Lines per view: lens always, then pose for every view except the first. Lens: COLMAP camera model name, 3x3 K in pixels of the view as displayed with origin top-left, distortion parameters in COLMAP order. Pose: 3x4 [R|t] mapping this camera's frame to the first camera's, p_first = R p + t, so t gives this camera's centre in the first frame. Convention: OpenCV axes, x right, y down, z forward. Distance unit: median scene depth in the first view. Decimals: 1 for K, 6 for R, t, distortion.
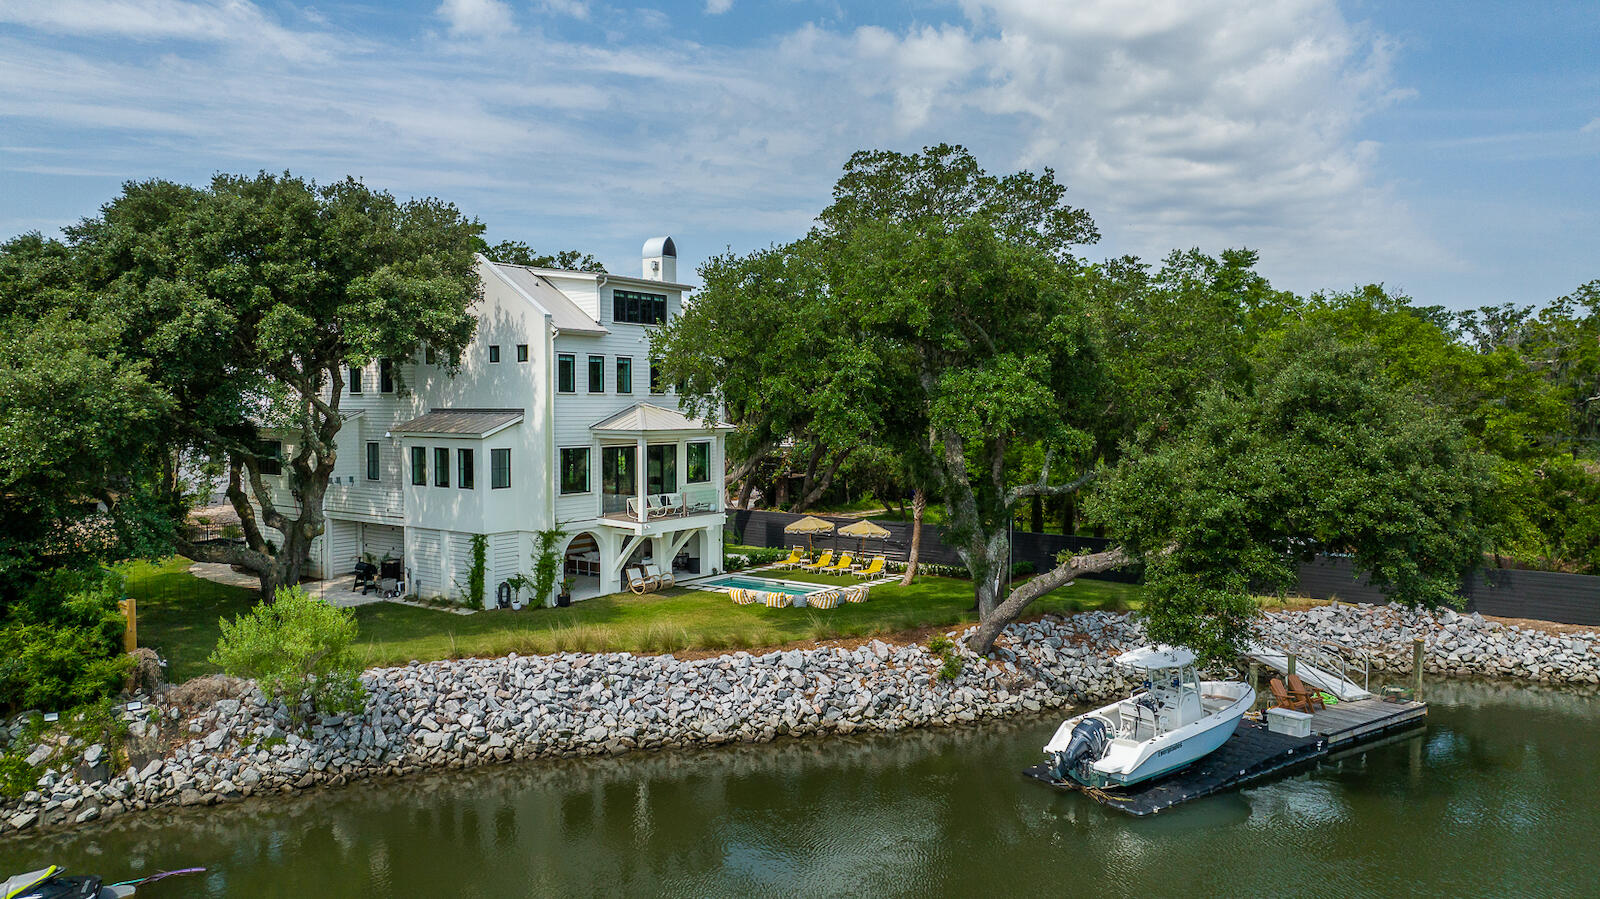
lens RADIAL K [[1130.7, 0, 811.9], [0, 1130.7, 459.7], [0, 0, 1]] dist [-0.039497, 0.025155]
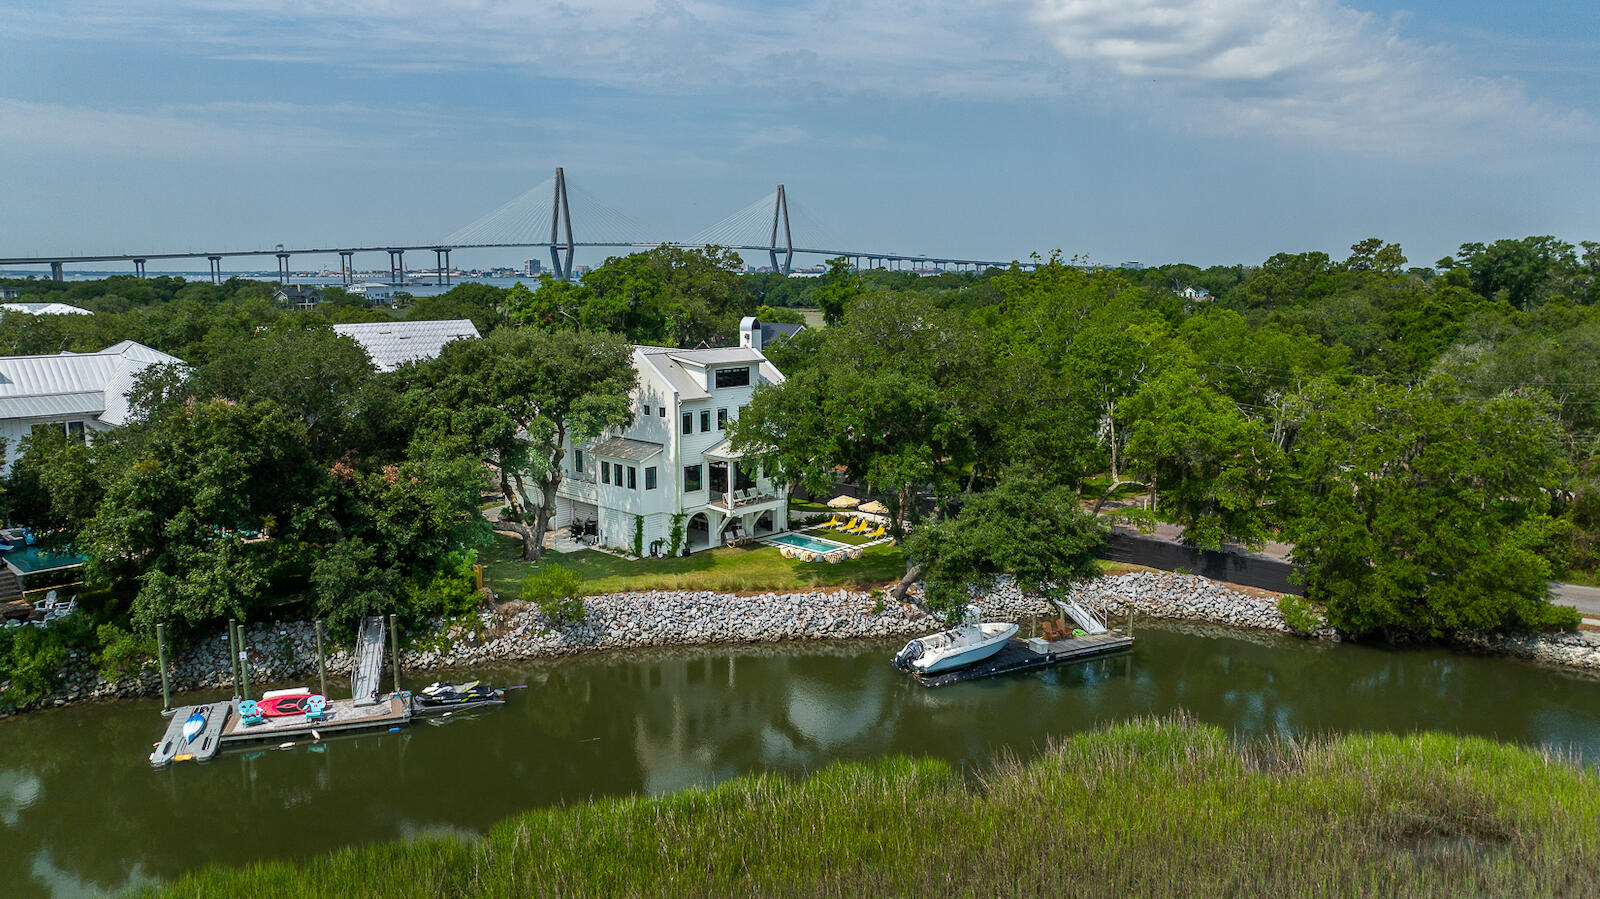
lens RADIAL K [[1130.7, 0, 795.2], [0, 1130.7, 444.2], [0, 0, 1]] dist [-0.039497, 0.025155]
pose [[0.986374, 0.019007, -0.163420, 0.281532], [-0.002891, 0.995153, 0.098296, -0.264343], [0.164496, -0.096485, 0.981647, -0.830507]]
